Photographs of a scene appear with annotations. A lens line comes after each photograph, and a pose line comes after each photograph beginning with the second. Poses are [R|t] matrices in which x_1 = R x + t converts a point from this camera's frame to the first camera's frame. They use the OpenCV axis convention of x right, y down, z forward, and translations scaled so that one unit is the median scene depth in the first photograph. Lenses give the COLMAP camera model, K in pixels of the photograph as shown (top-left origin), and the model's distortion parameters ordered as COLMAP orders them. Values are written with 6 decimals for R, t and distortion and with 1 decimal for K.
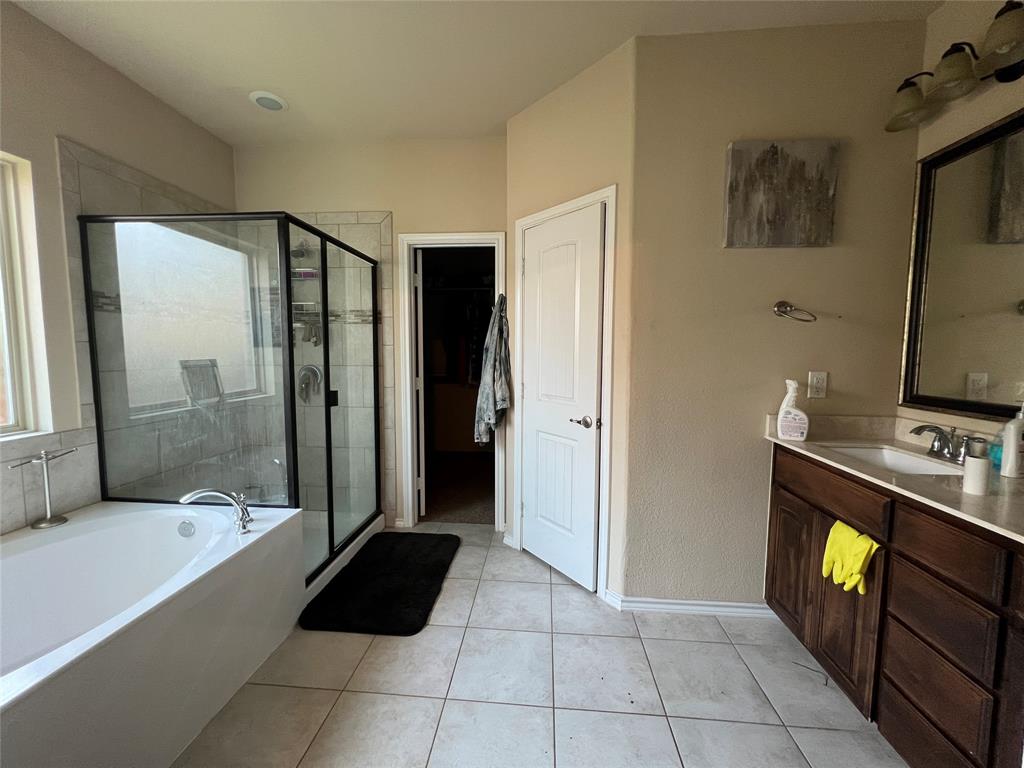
lens RADIAL K [[410.8, 0, 509.3], [0, 410.8, 381.8], [0, 0, 1]] dist [0.000923, -0.000011]
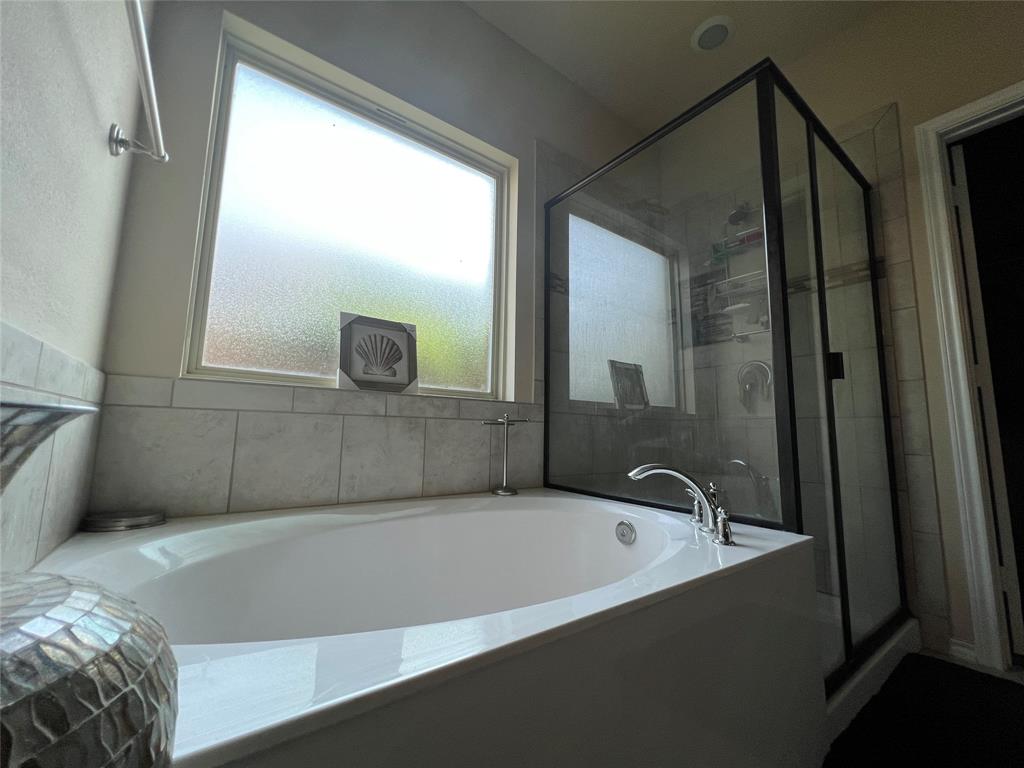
lens RADIAL K [[410.8, 0, 509.3], [0, 410.8, 381.8], [0, 0, 1]] dist [0.000923, -0.000011]
pose [[0.658839, -0.085126, -0.747452, -0.353459], [-0.077256, 0.980668, -0.179785, 0.243014], [0.748306, 0.176195, 0.639526, 0.331923]]
